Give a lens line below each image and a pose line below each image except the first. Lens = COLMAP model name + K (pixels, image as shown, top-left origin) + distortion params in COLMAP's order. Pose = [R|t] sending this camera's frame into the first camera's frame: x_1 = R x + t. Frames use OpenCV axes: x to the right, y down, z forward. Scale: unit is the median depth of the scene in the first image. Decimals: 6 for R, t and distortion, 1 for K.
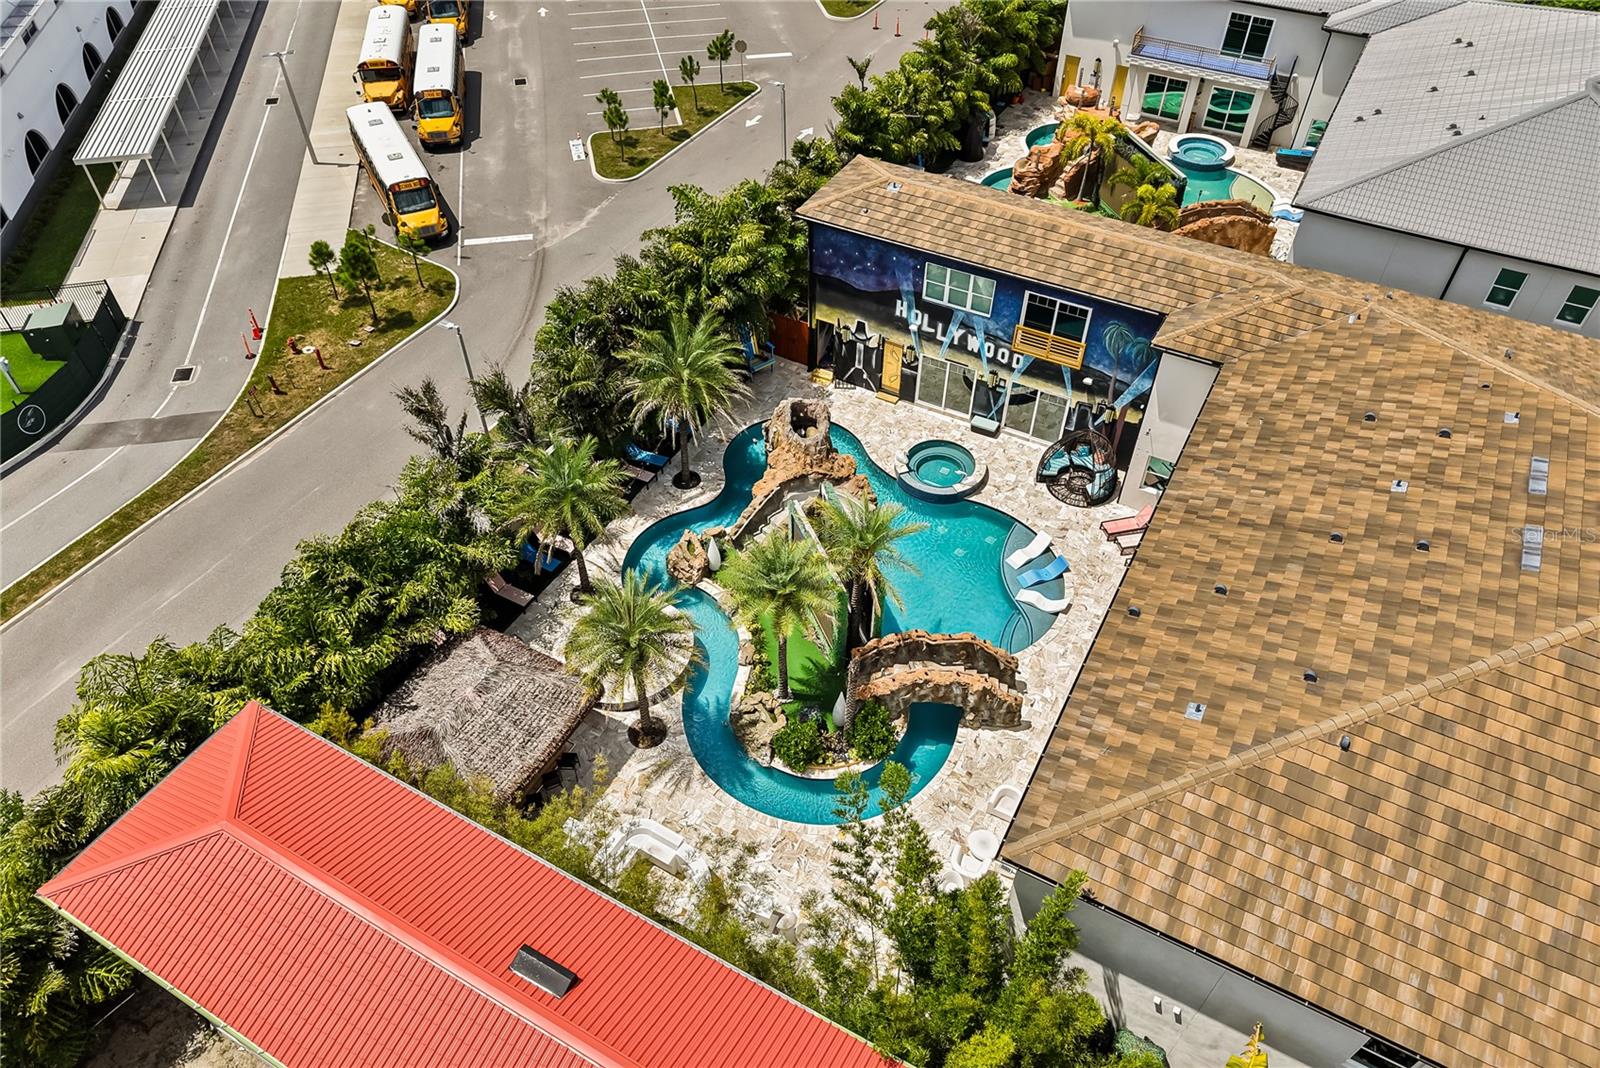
lens RADIAL K [[1060.8, 0, 793.1], [0, 1060.8, 533.8], [0, 0, 1]] dist [0.000400, -0.015637]
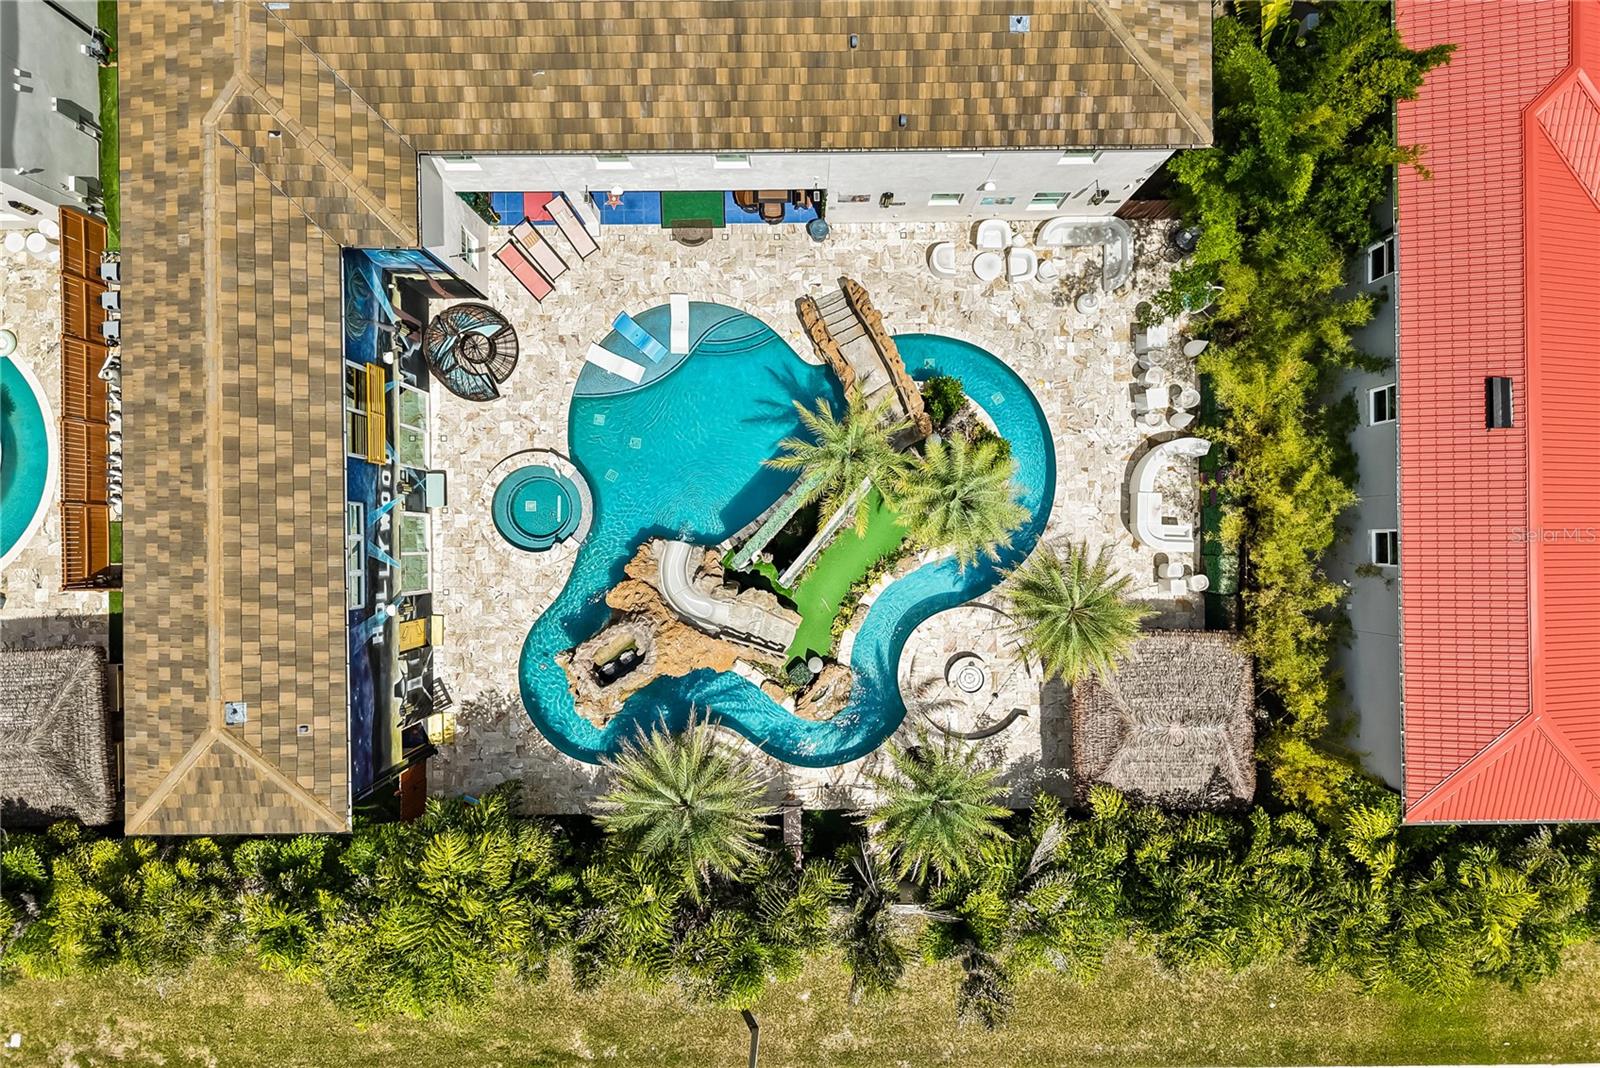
lens RADIAL K [[1060.8, 0, 794.5], [0, 1060.8, 532.1], [0, 0, 1]] dist [0.000400, -0.015637]
pose [[-0.493297, -0.869800, 0.010274, 0.019224], [0.619638, -0.343082, 0.705934, -0.519656], [-0.610497, 0.354601, 0.708203, 0.321753]]
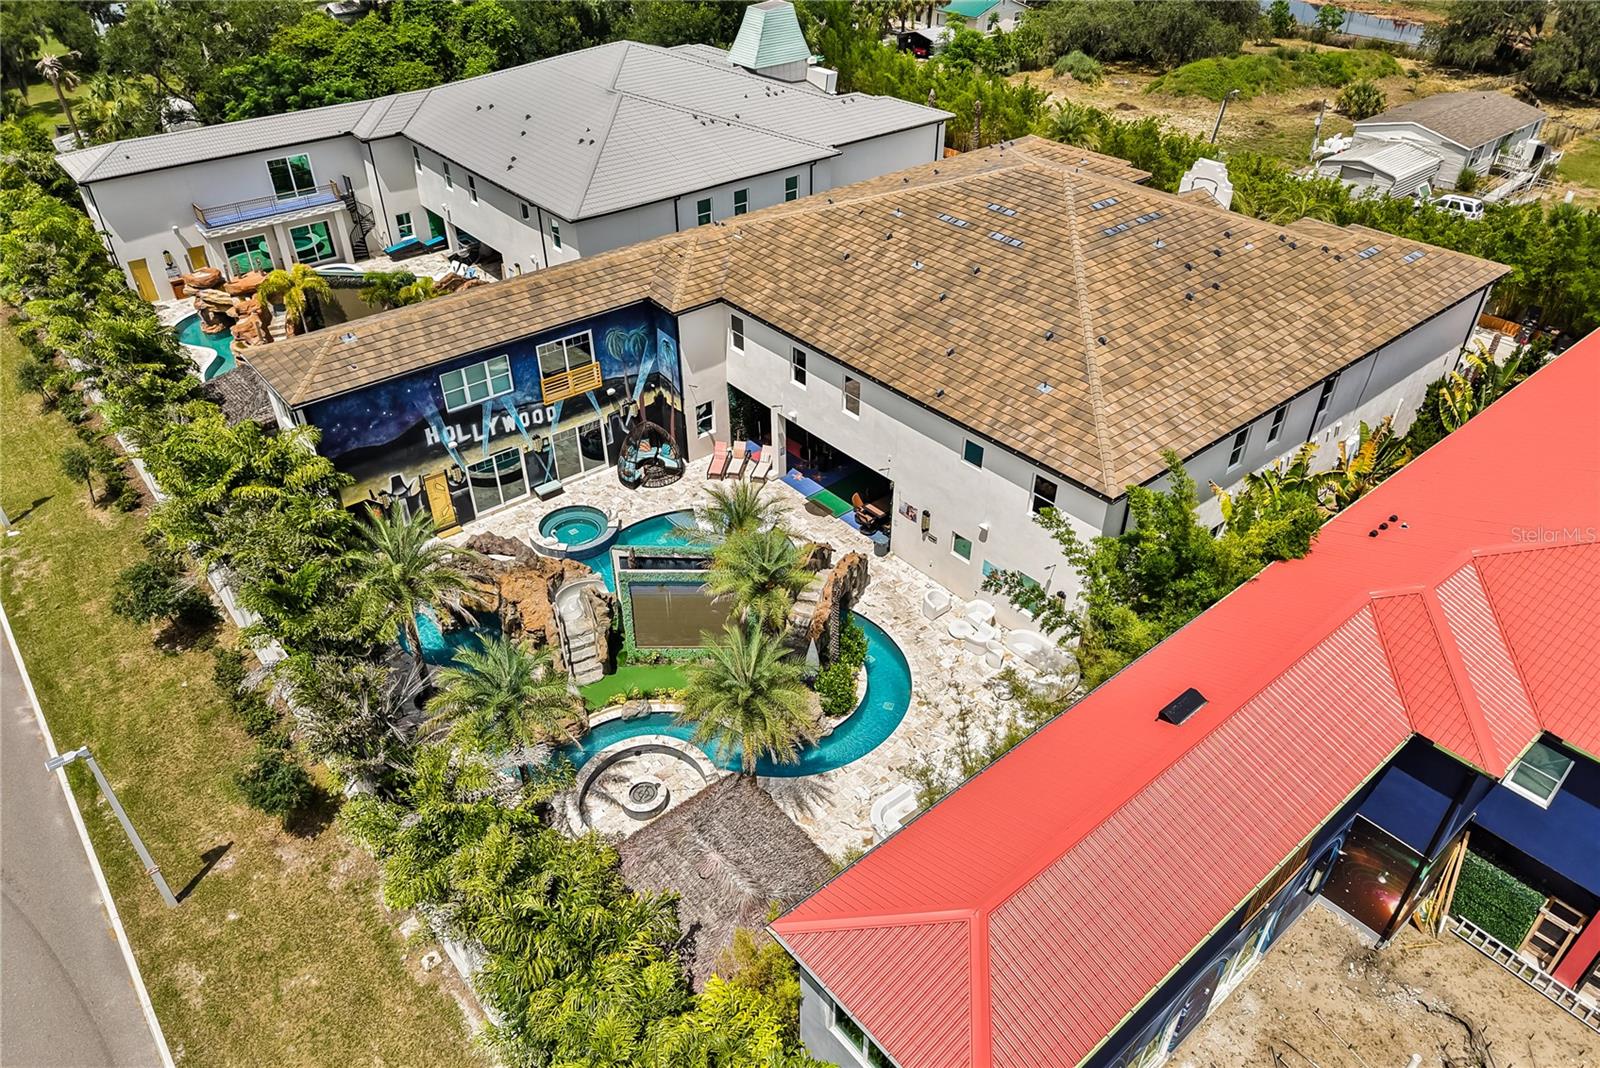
lens RADIAL K [[1060.8, 0, 806.1], [0, 1060.8, 539.5], [0, 0, 1]] dist [0.000400, -0.015637]
pose [[0.354748, -0.542121, 0.761747, -0.576329], [0.657570, 0.723848, 0.208917, -0.123482], [-0.664647, 0.426789, 0.613266, 0.223647]]
